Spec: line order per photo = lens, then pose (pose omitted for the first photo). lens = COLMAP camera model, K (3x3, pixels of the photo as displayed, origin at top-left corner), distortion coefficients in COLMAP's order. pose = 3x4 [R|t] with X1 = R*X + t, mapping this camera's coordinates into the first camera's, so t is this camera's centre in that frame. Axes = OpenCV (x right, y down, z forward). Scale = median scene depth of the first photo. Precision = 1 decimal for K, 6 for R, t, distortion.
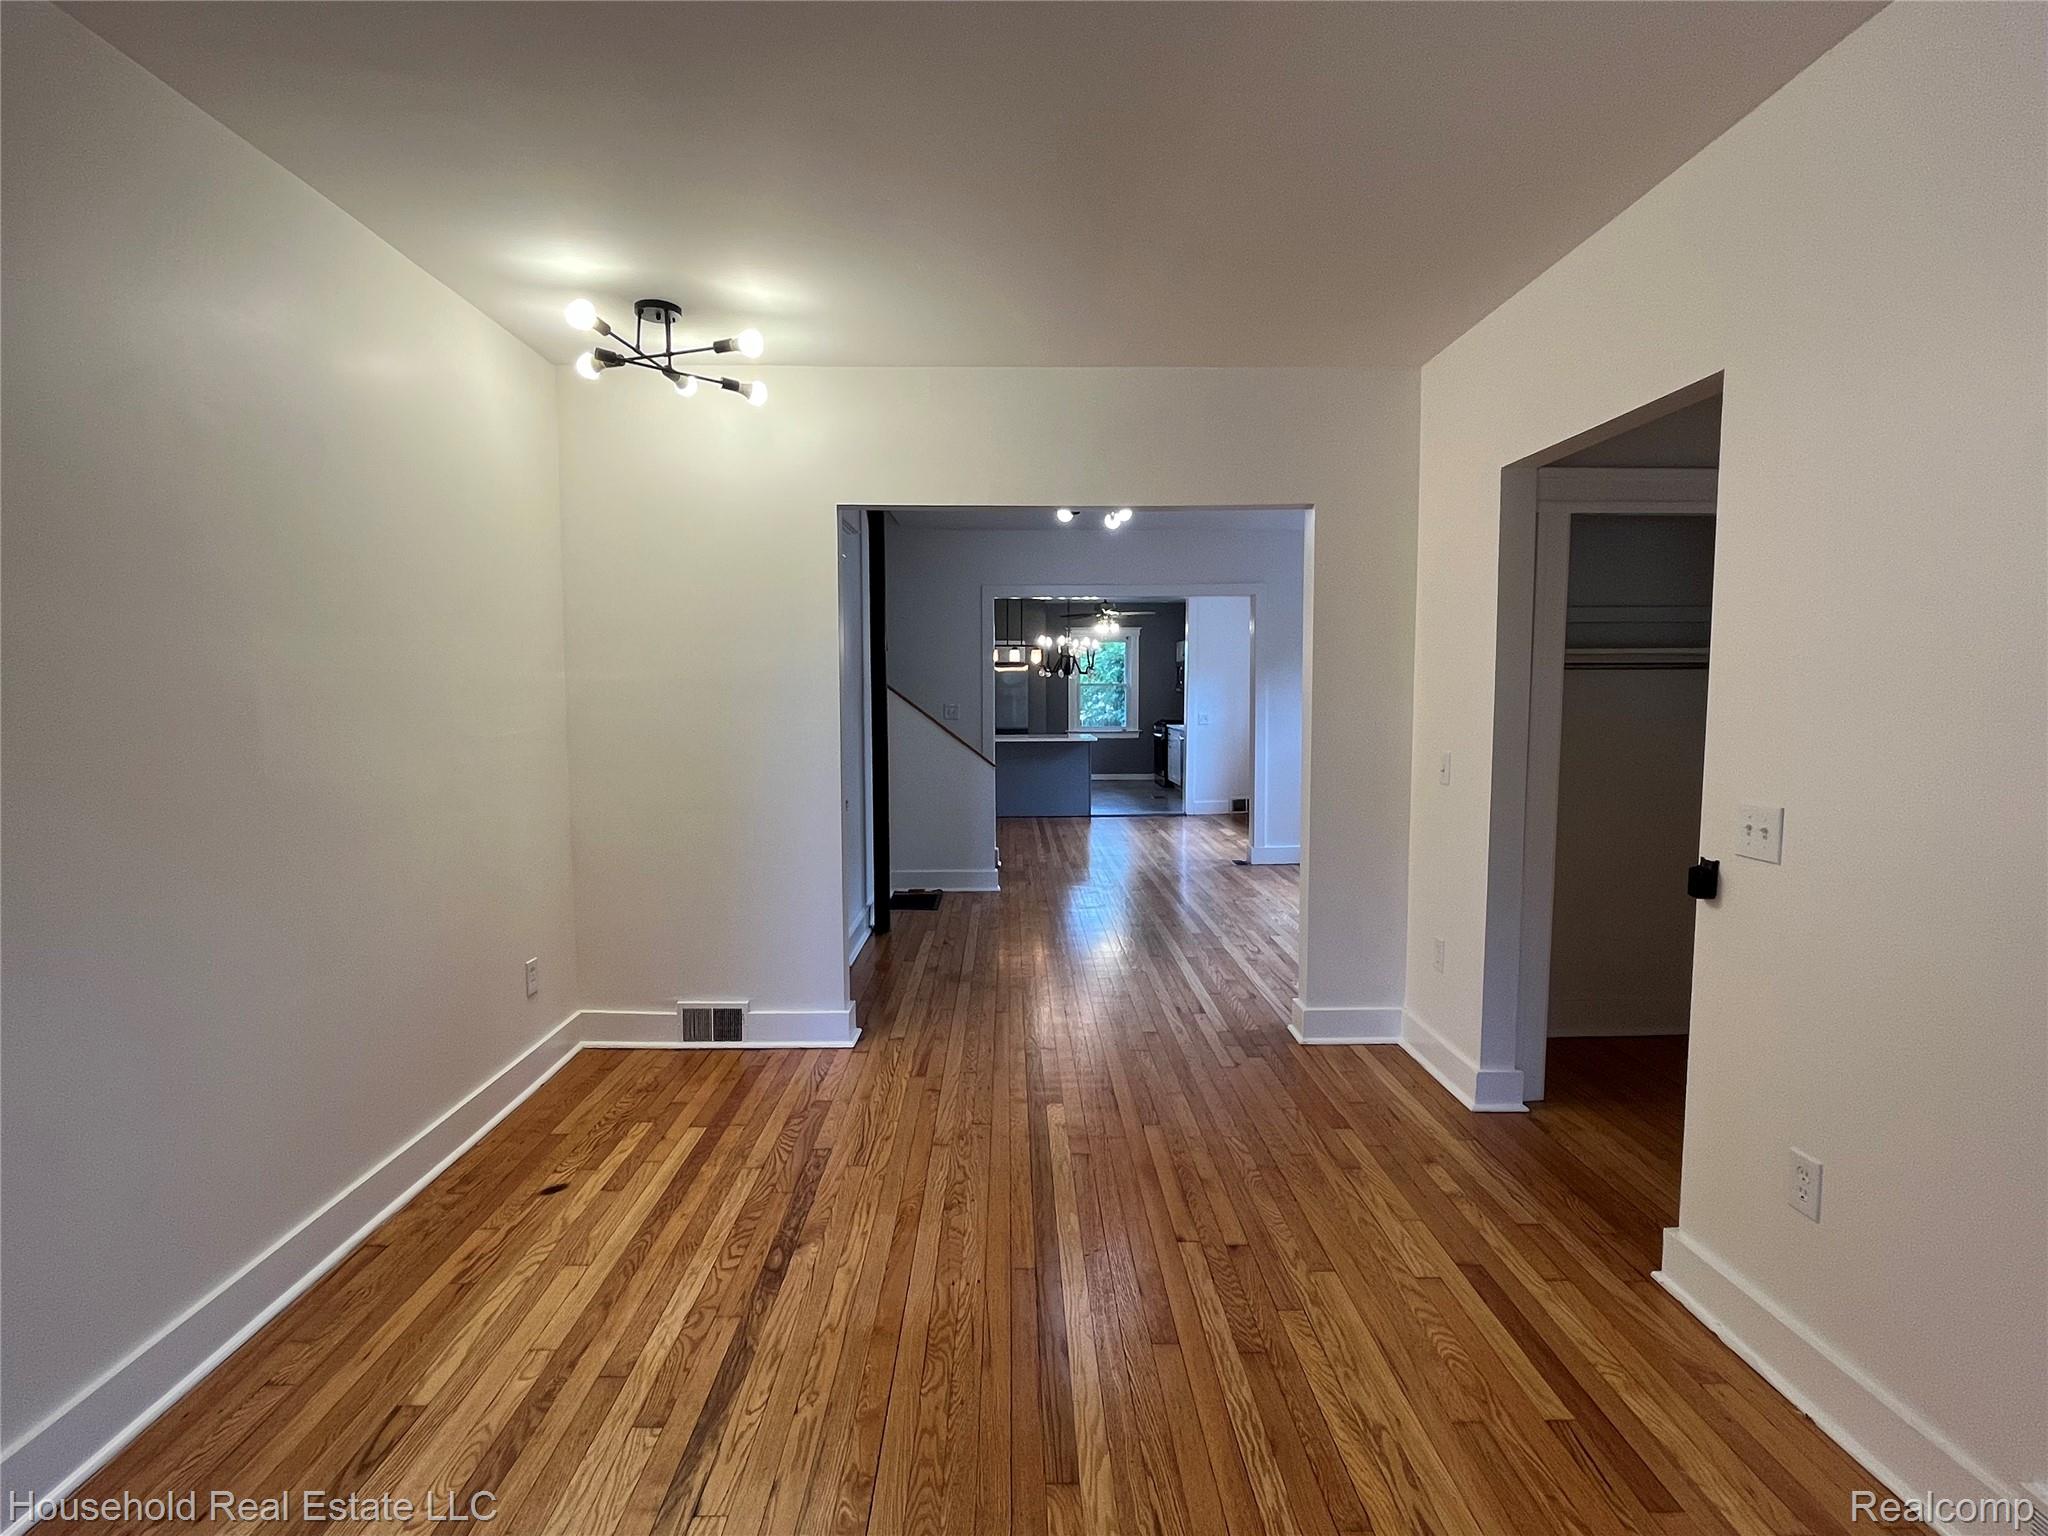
lens RADIAL K [[1049.0, 0, 1025.4], [0, 1049.0, 767.3], [0, 0, 1]] dist [-0.005450, -0.002014]
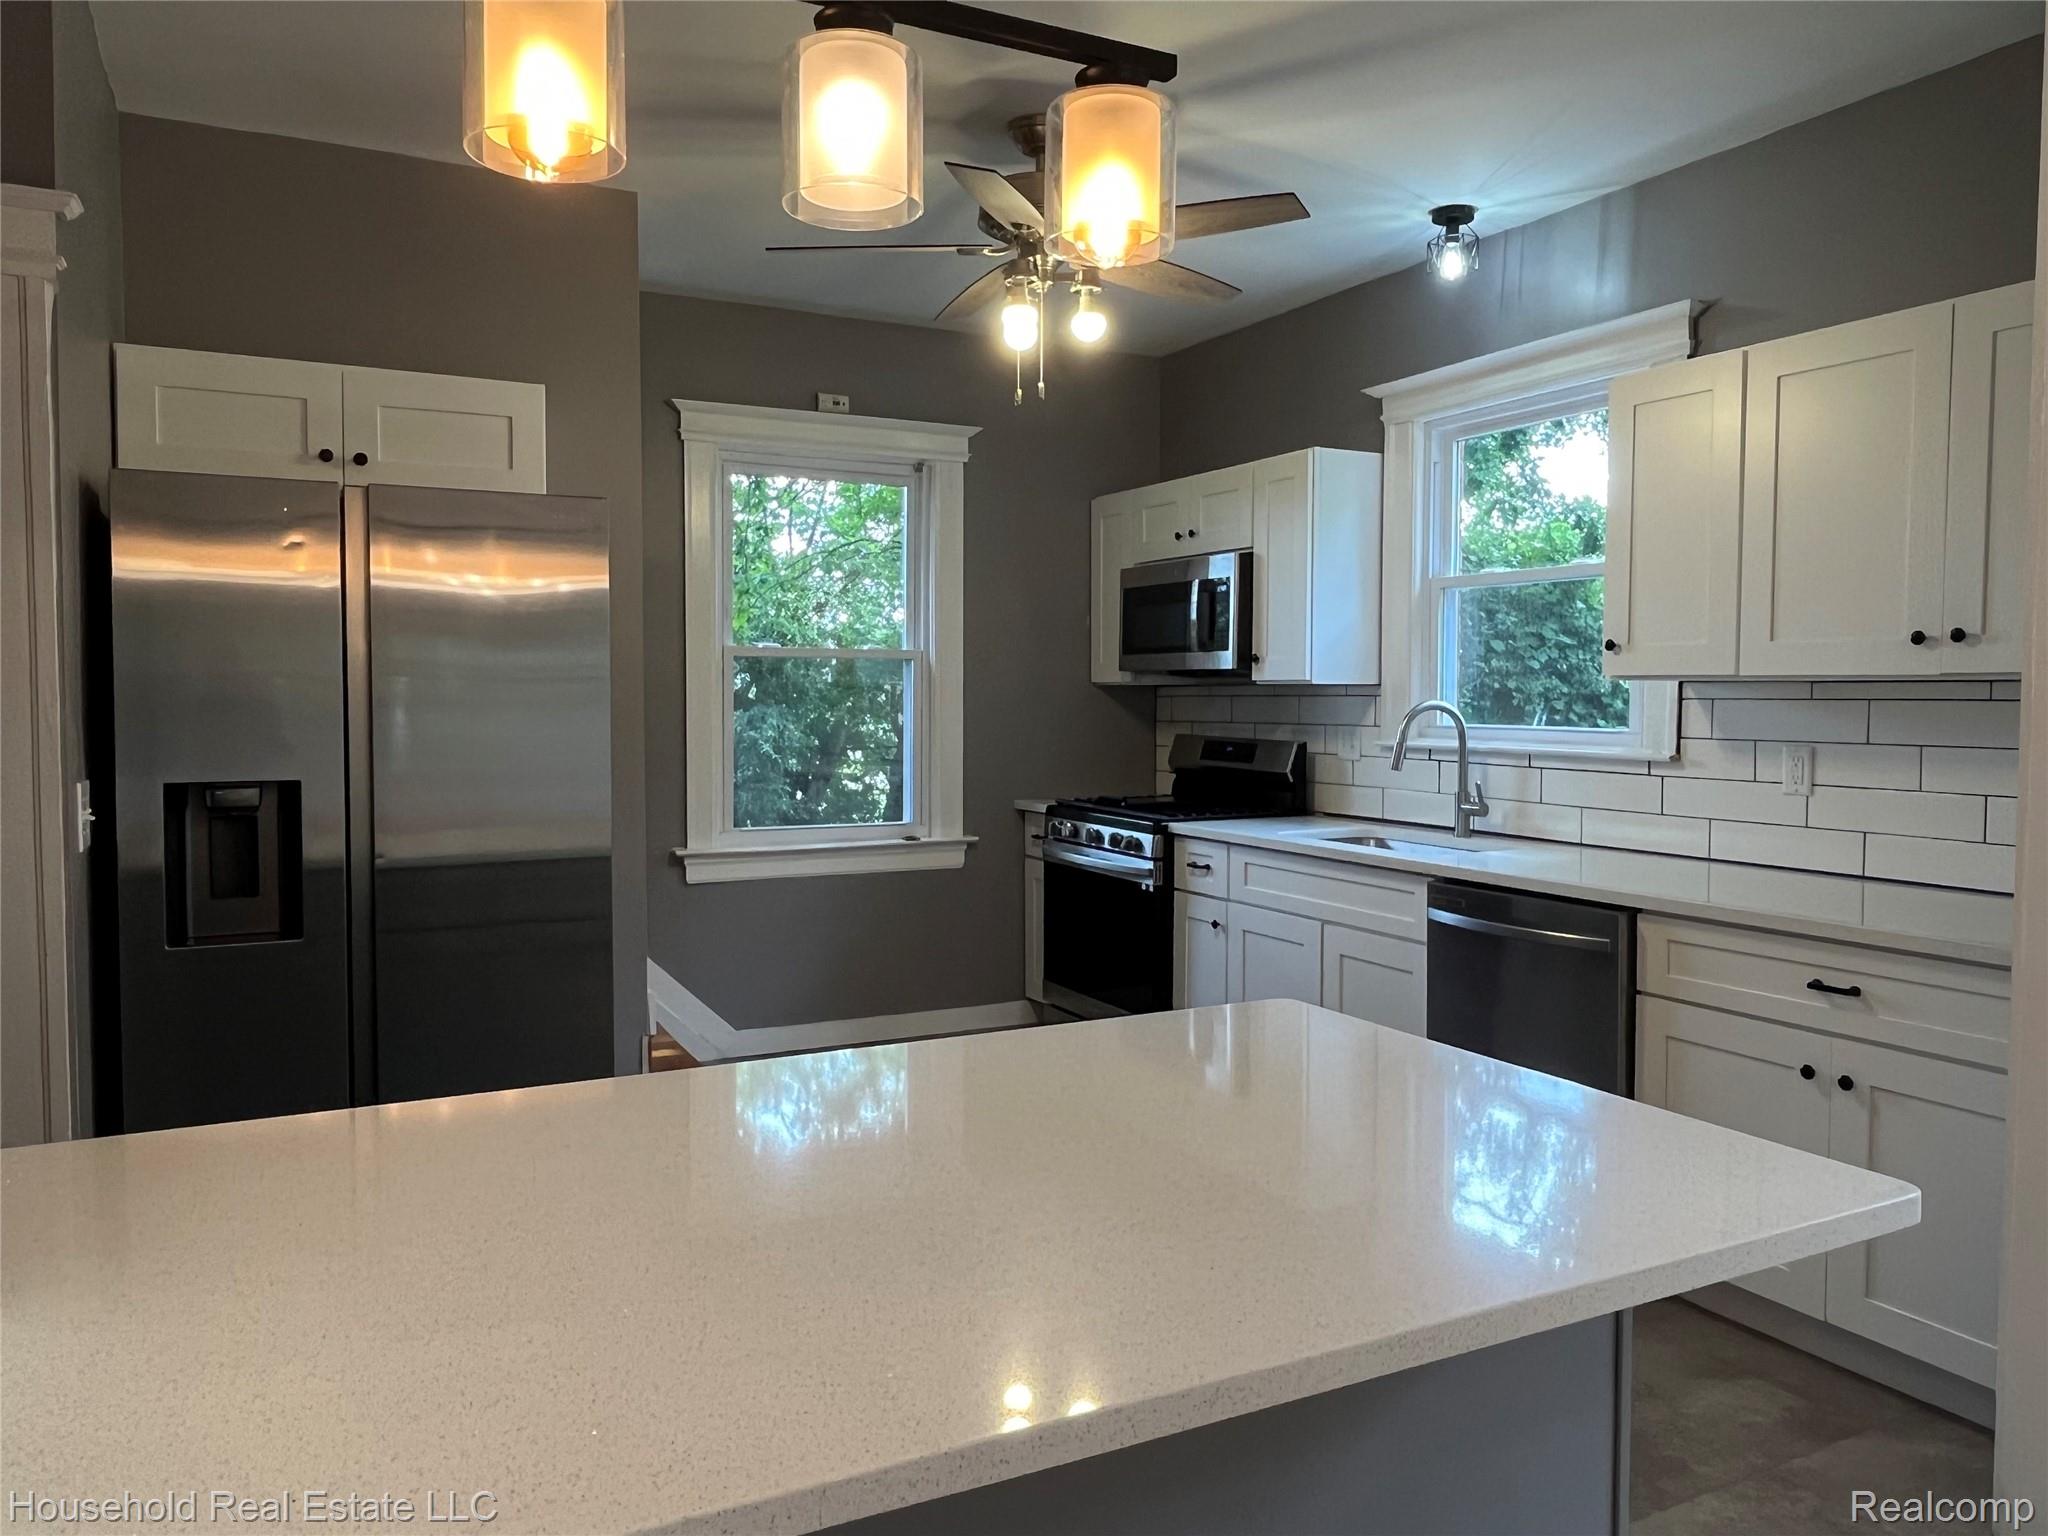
lens RADIAL K [[1446.2, 0, 1015.6], [0, 1446.2, 755.6], [0, 0, 1]] dist [0.013669, 0.003339]
pose [[0.899379, -0.009392, 0.437068, -0.140859], [0.024934, 0.999244, -0.029836, -0.180698], [-0.436458, 0.037732, 0.898933, 2.805530]]
